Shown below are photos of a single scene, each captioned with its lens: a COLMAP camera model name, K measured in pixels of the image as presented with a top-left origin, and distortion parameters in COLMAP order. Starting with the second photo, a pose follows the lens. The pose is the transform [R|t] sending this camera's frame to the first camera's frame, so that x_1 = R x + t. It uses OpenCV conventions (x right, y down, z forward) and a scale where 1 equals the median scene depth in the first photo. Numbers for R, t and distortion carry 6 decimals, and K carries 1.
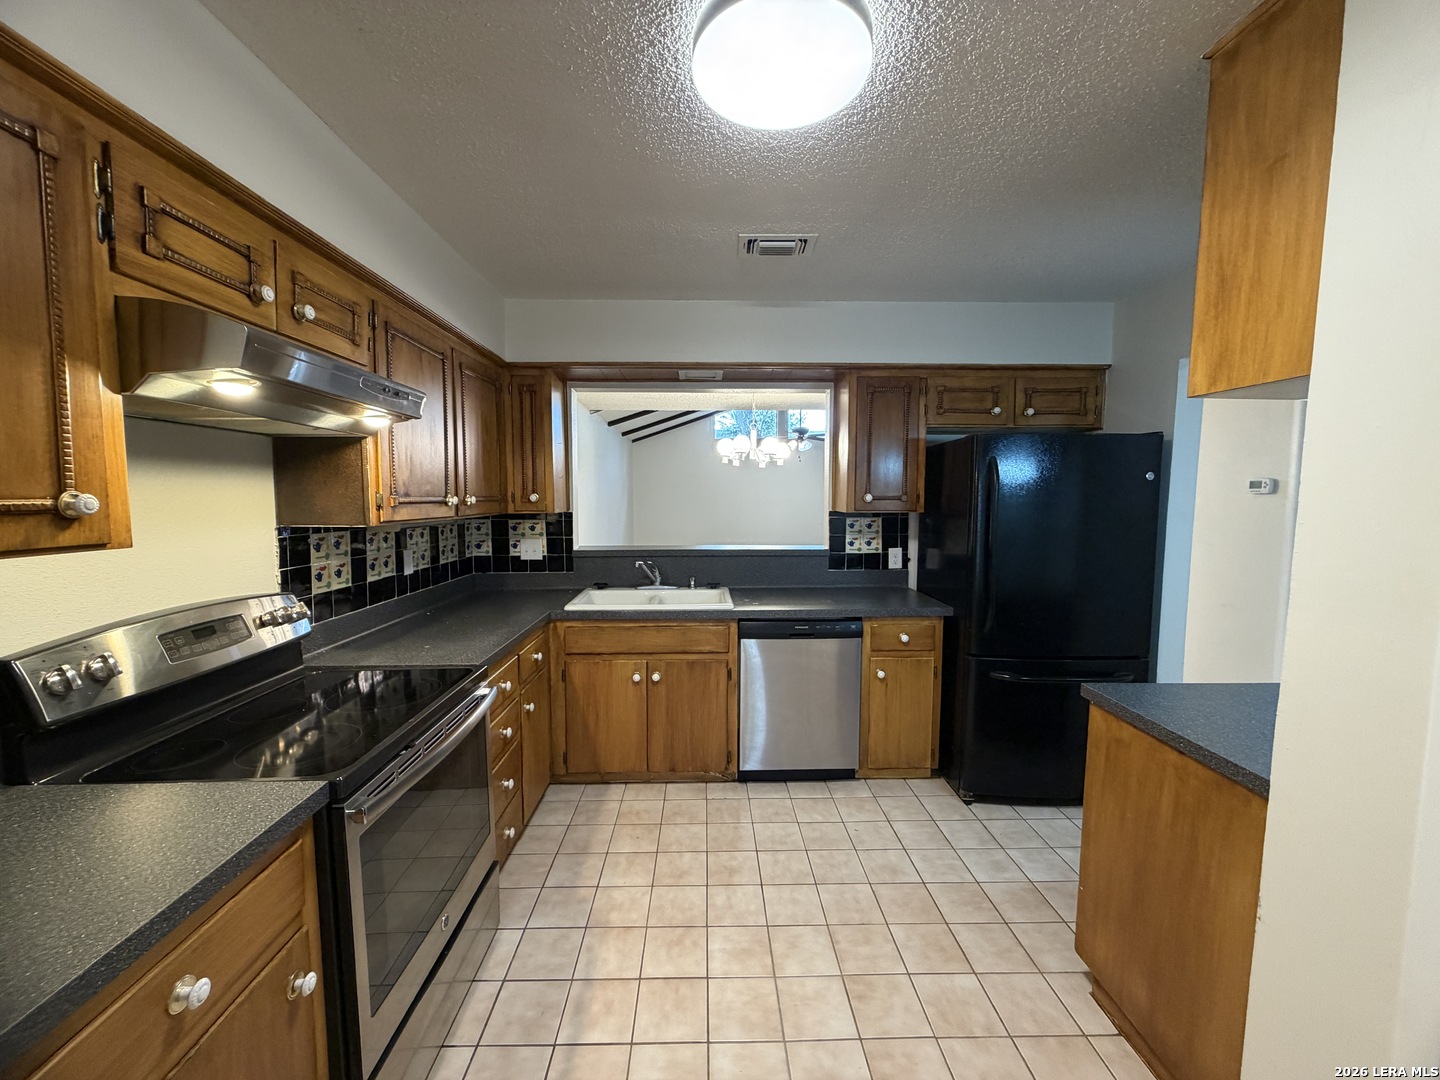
lens RADIAL K [[580.6, 0, 718.3], [0, 580.6, 539.0], [0, 0, 1]] dist [-0.002204, 0.000100]
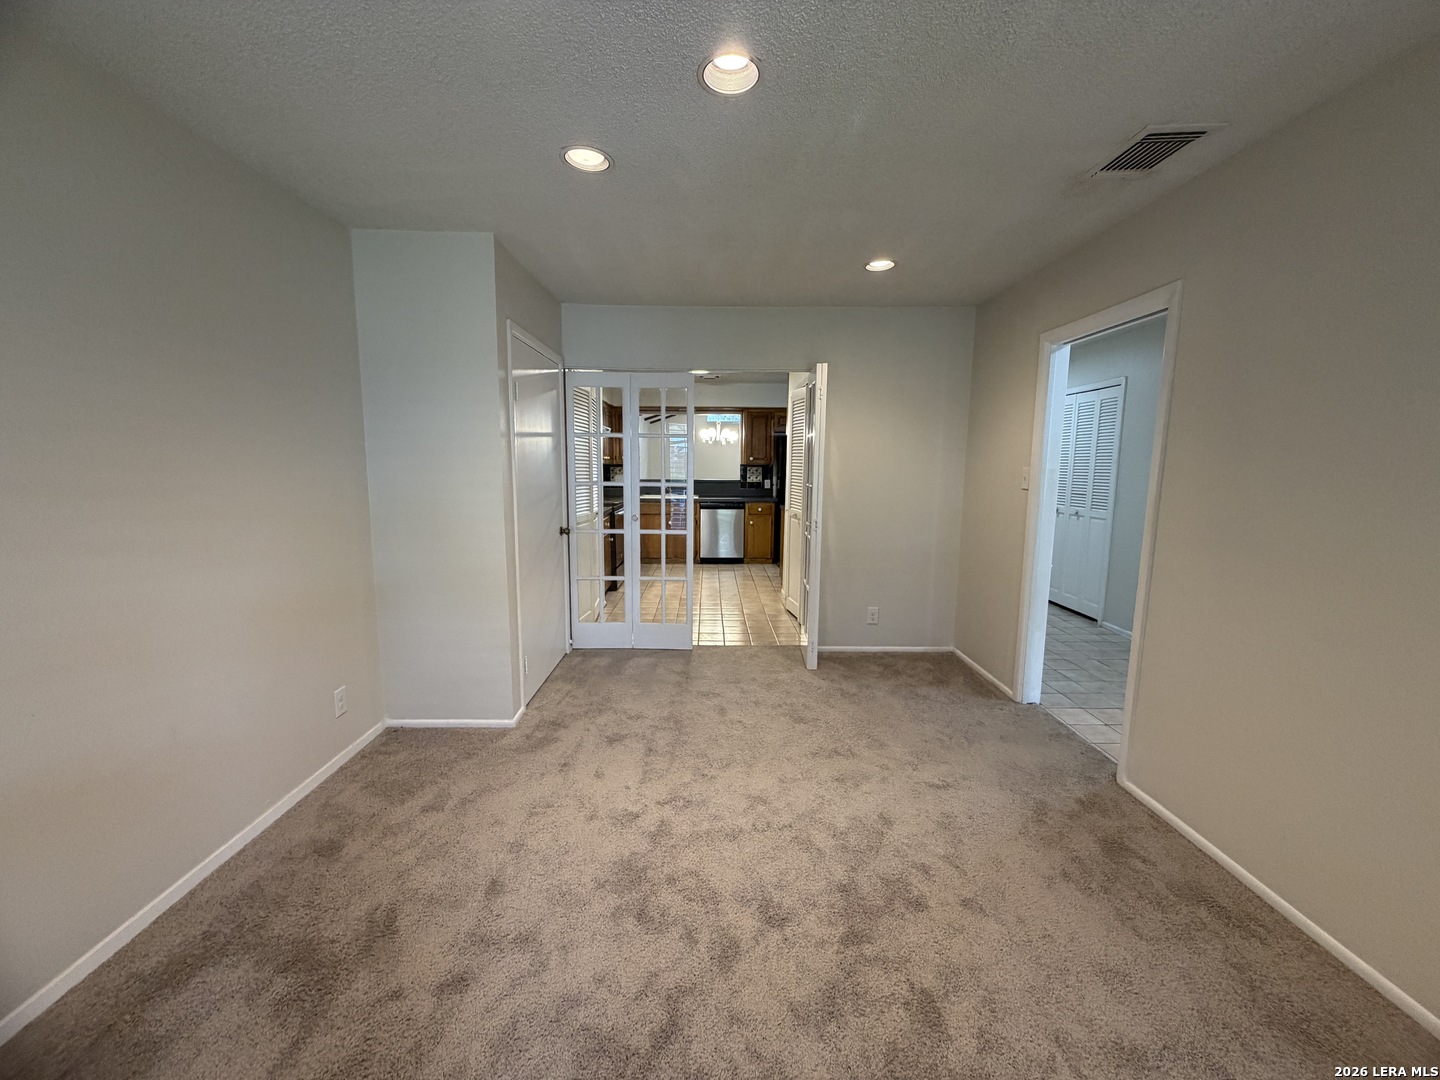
lens RADIAL K [[580.6, 0, 720.8], [0, 580.6, 536.3], [0, 0, 1]] dist [-0.002204, 0.000100]
pose [[0.999995, 0.002868, 0.000890, 0.109121], [-0.002902, 0.999149, 0.041155, 0.152234], [-0.000771, -0.041158, 0.999152, -1.428214]]
